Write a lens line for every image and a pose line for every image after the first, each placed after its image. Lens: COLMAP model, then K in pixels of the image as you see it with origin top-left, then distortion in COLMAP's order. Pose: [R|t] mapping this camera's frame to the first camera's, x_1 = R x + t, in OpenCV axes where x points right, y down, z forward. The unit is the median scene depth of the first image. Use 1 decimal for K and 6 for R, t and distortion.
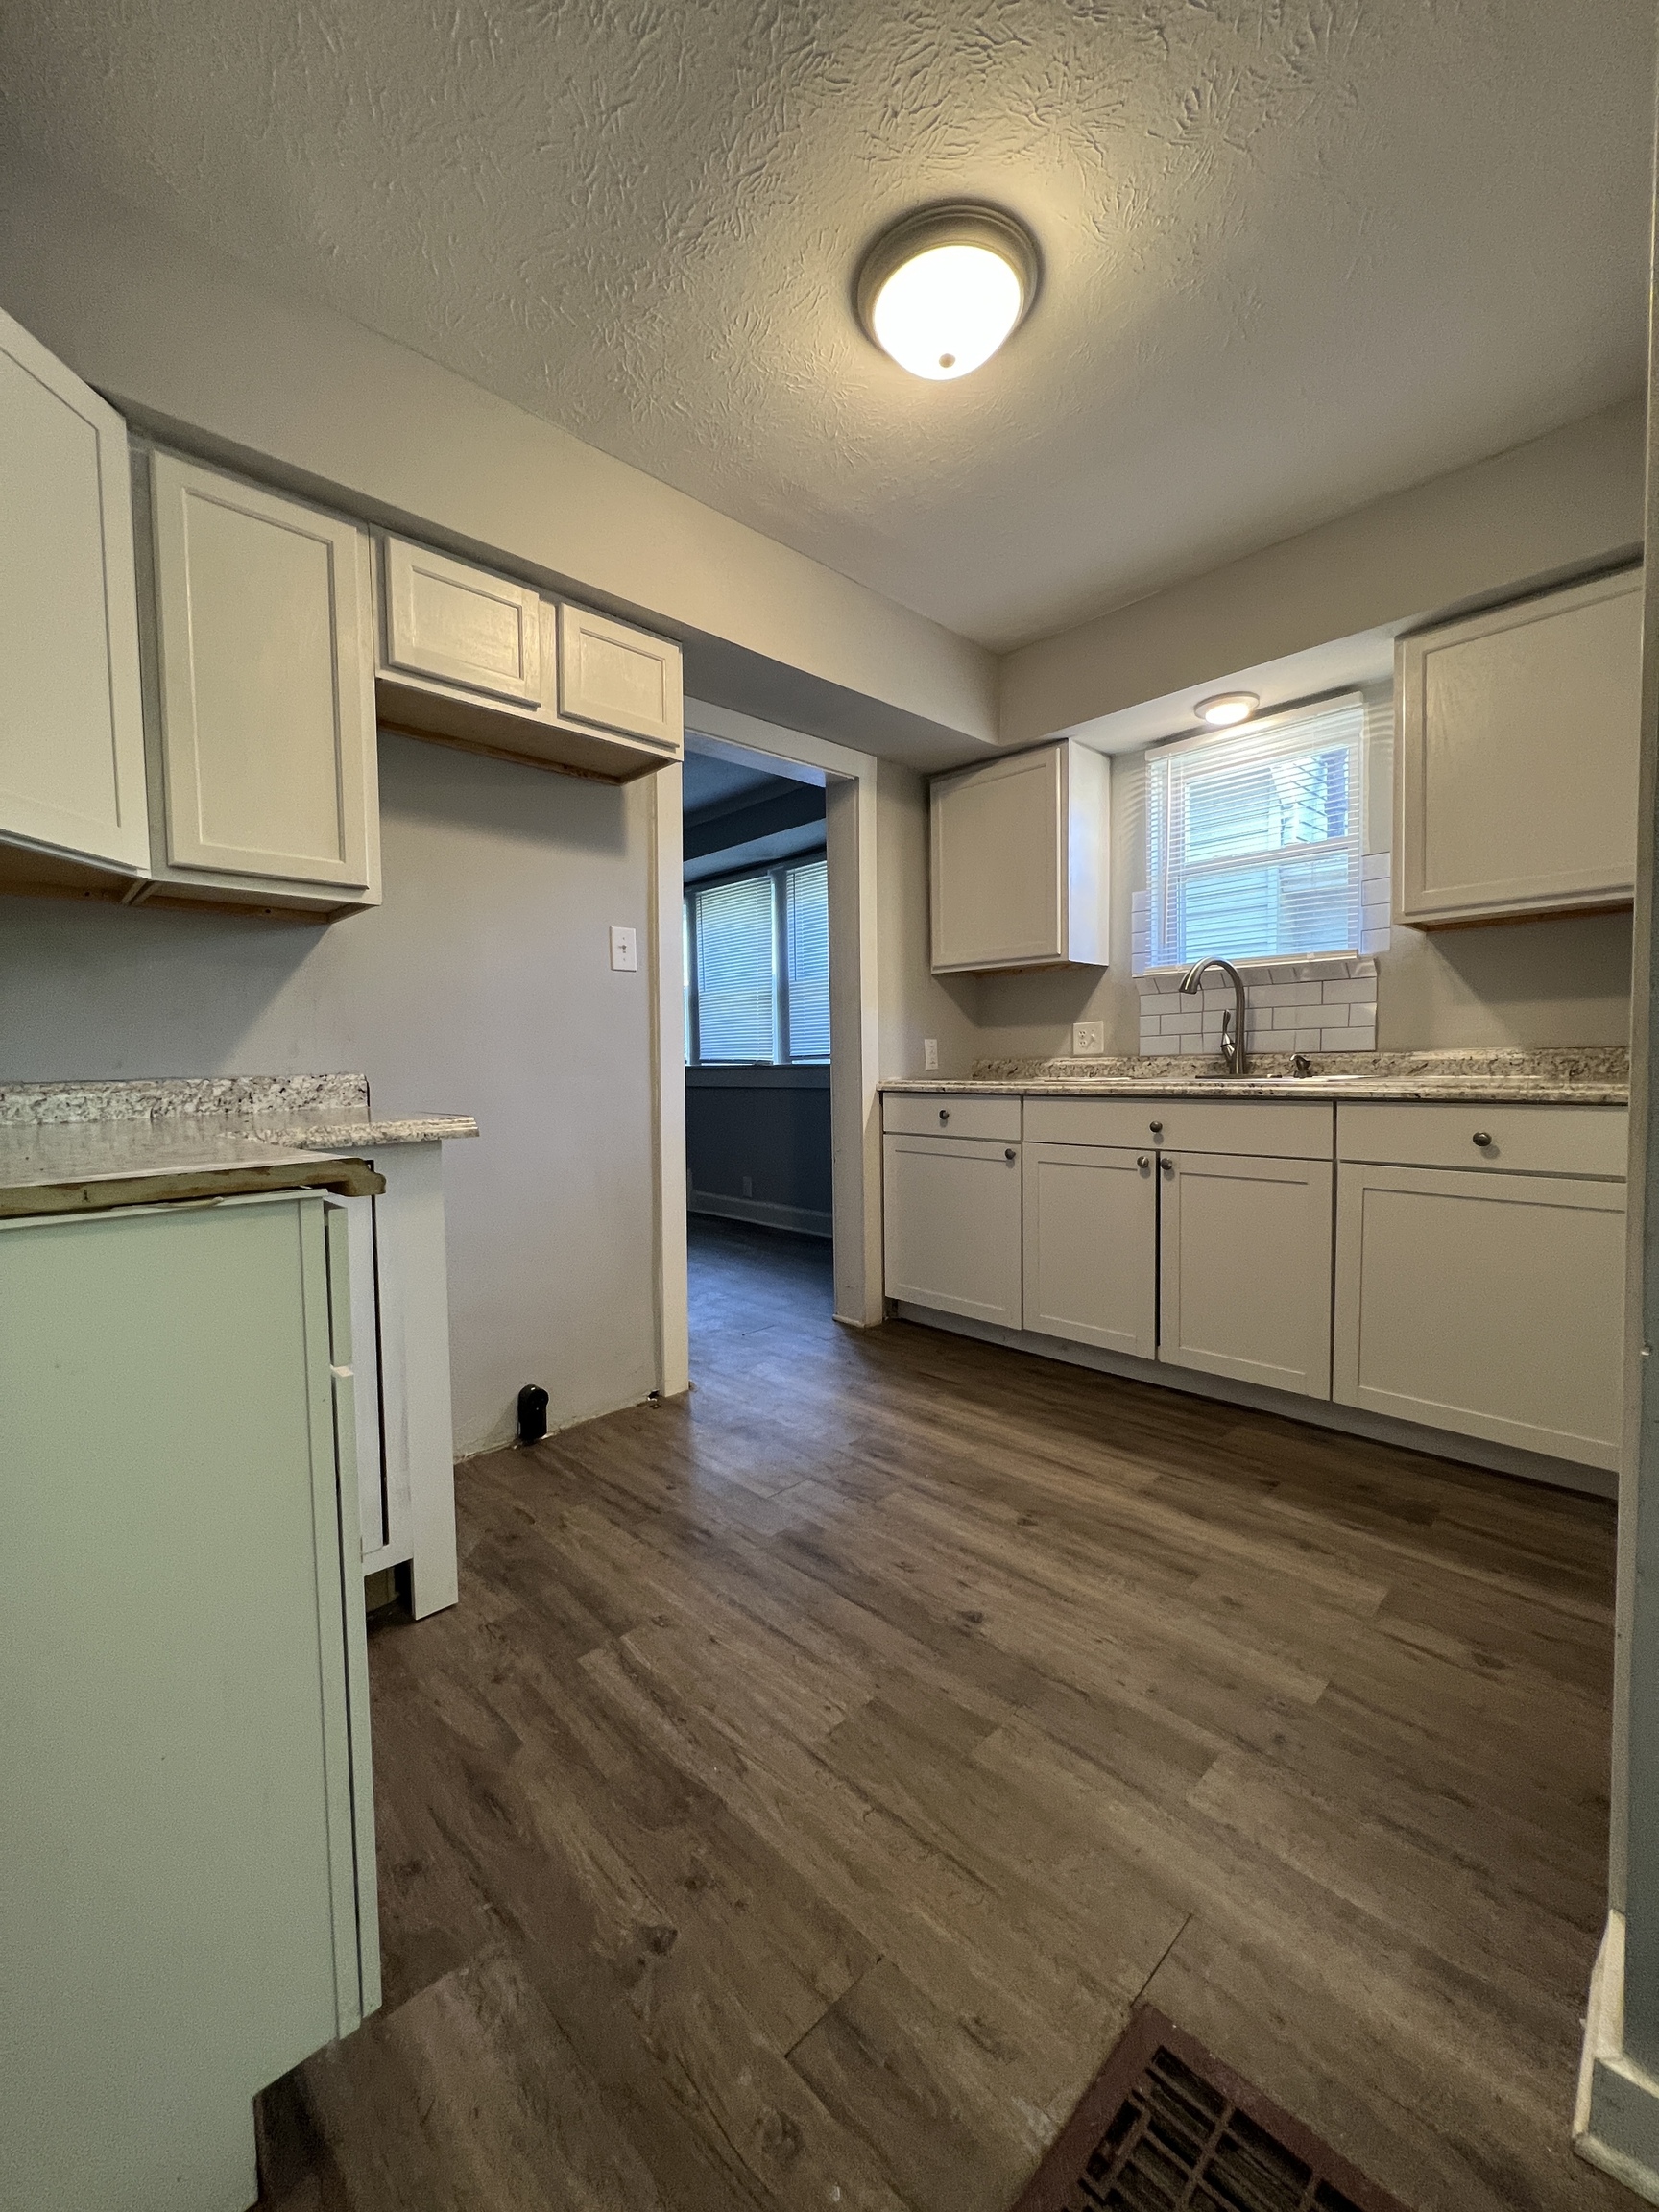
lens RADIAL K [[876.9, 0, 829.4], [0, 876.9, 1110.9], [0, 0, 1]] dist [-0.004095, -0.000228]
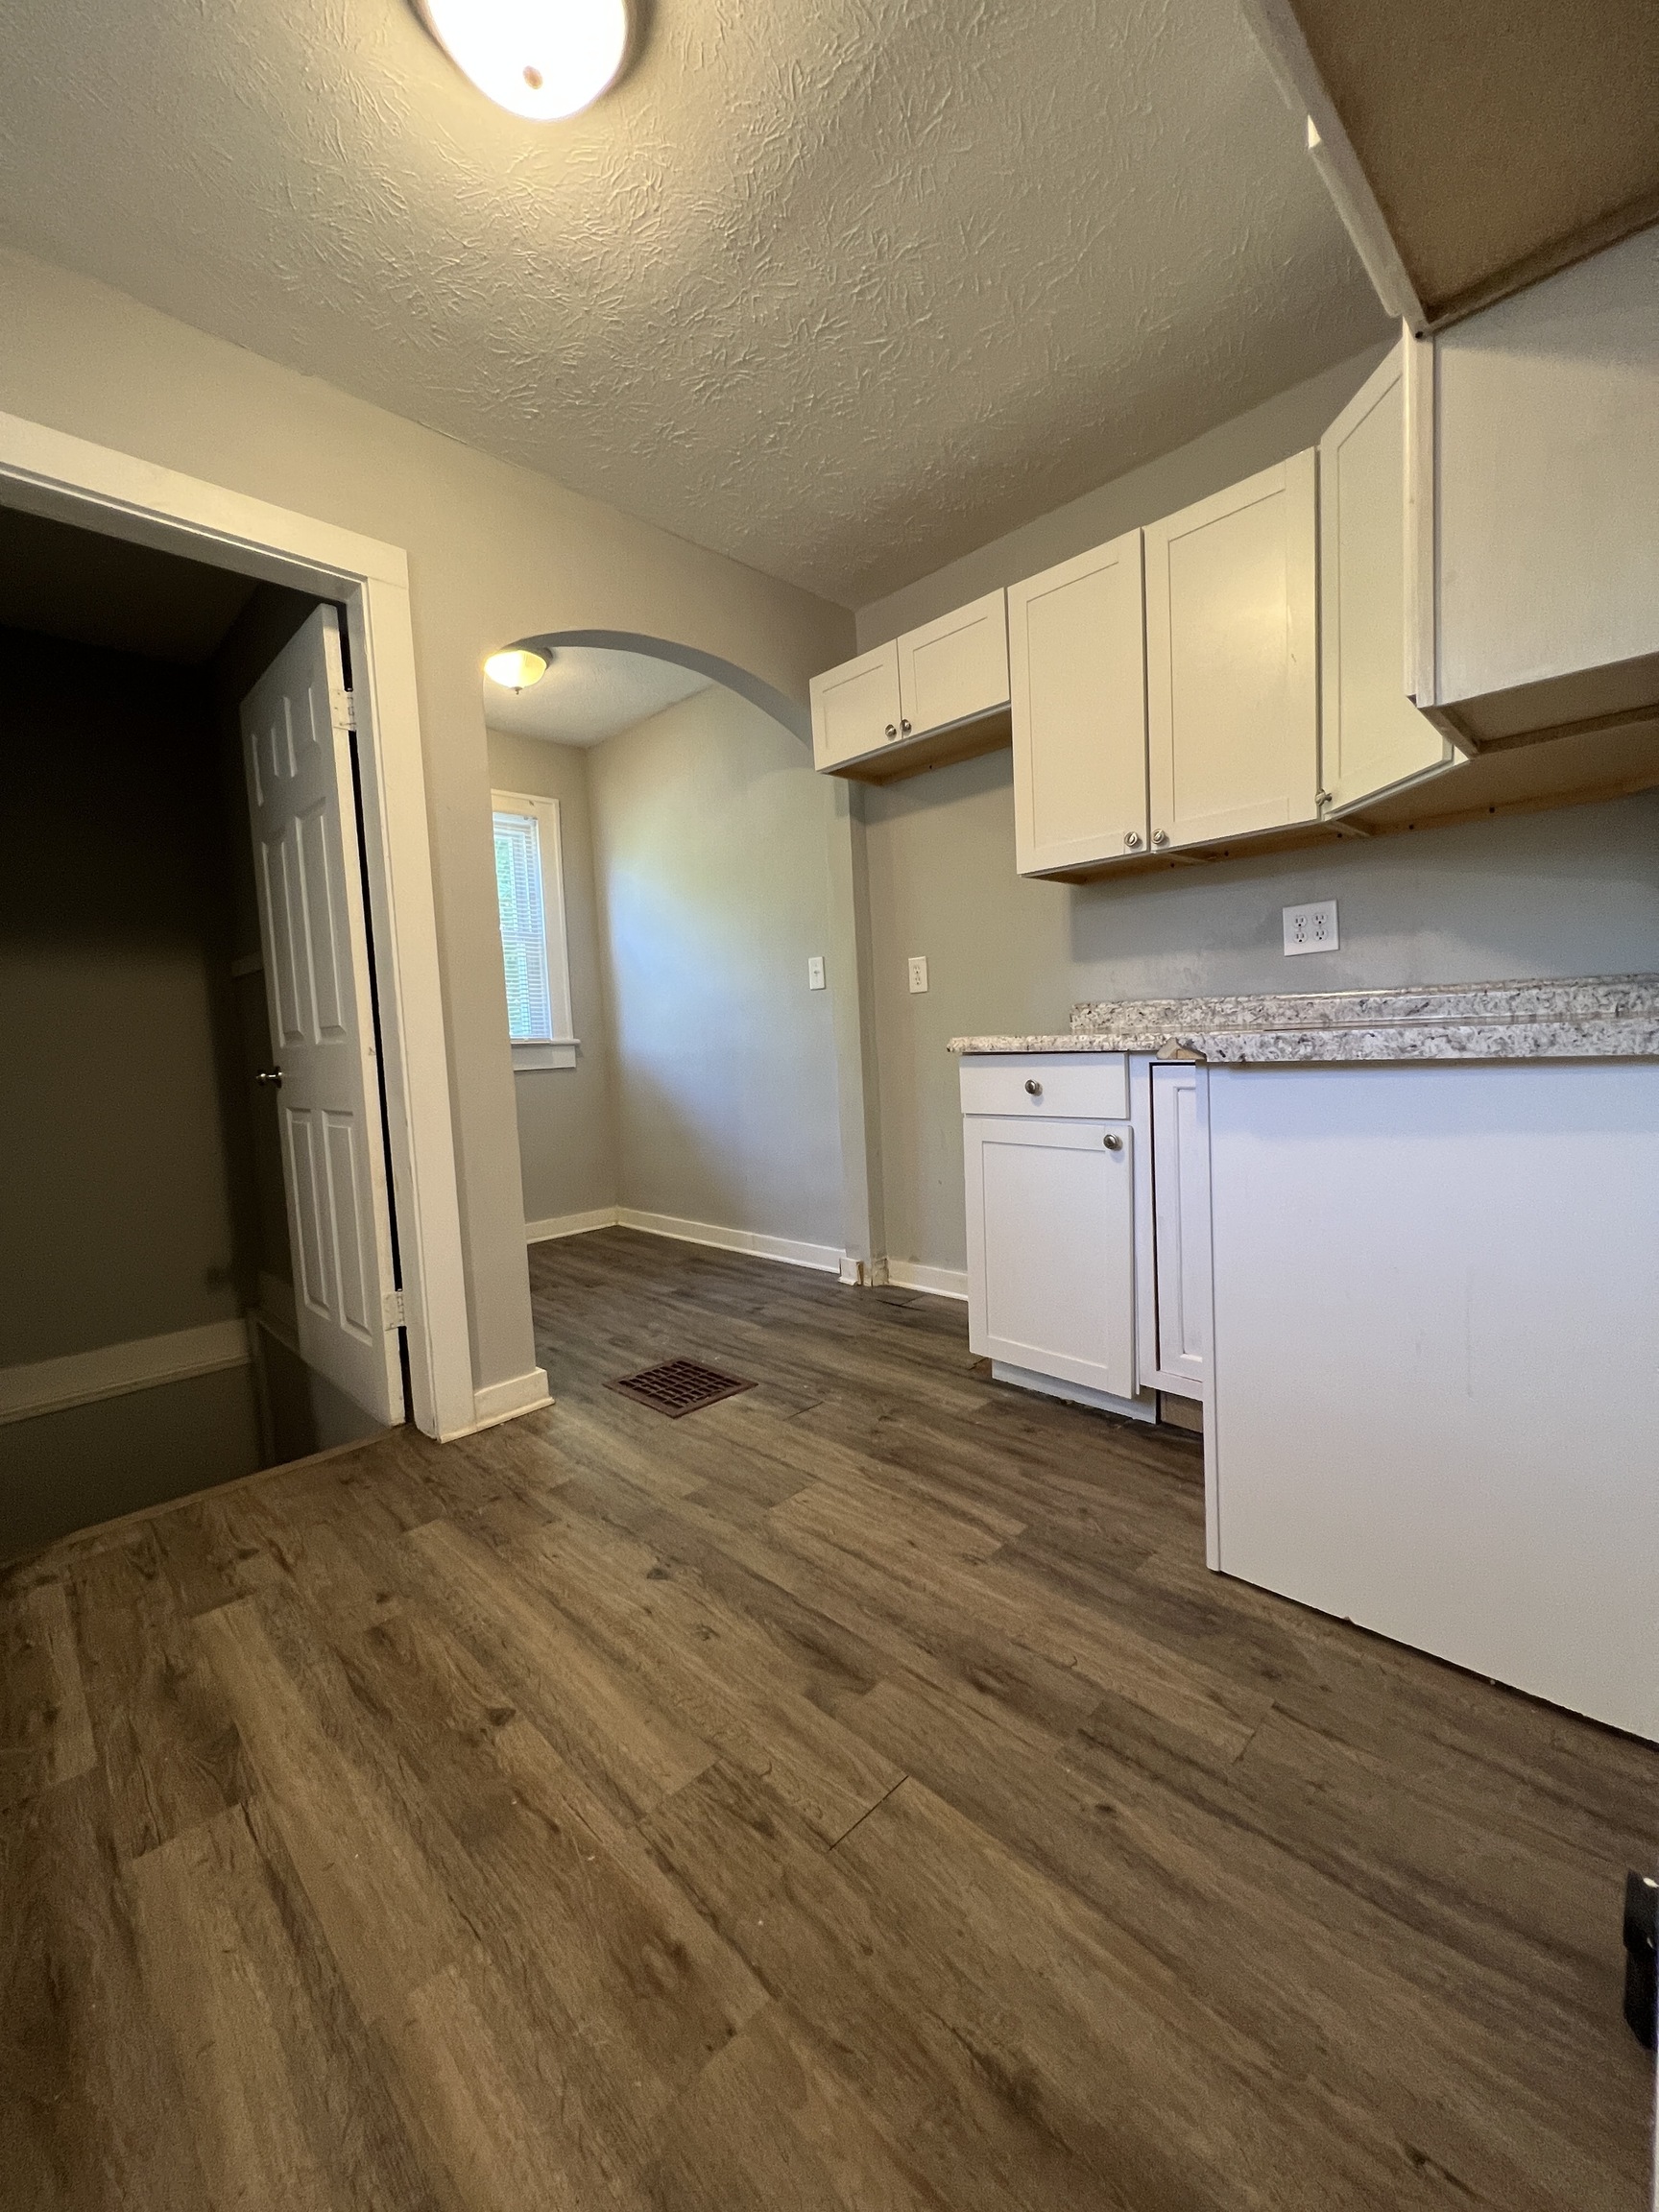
lens RADIAL K [[876.9, 0, 846.6], [0, 876.9, 1089.8], [0, 0, 1]] dist [-0.004095, -0.000228]
pose [[-0.997305, 0.067955, -0.027647, -0.059784], [0.064298, 0.991093, 0.116619, -0.069181], [0.035326, 0.114527, -0.992792, 1.933677]]
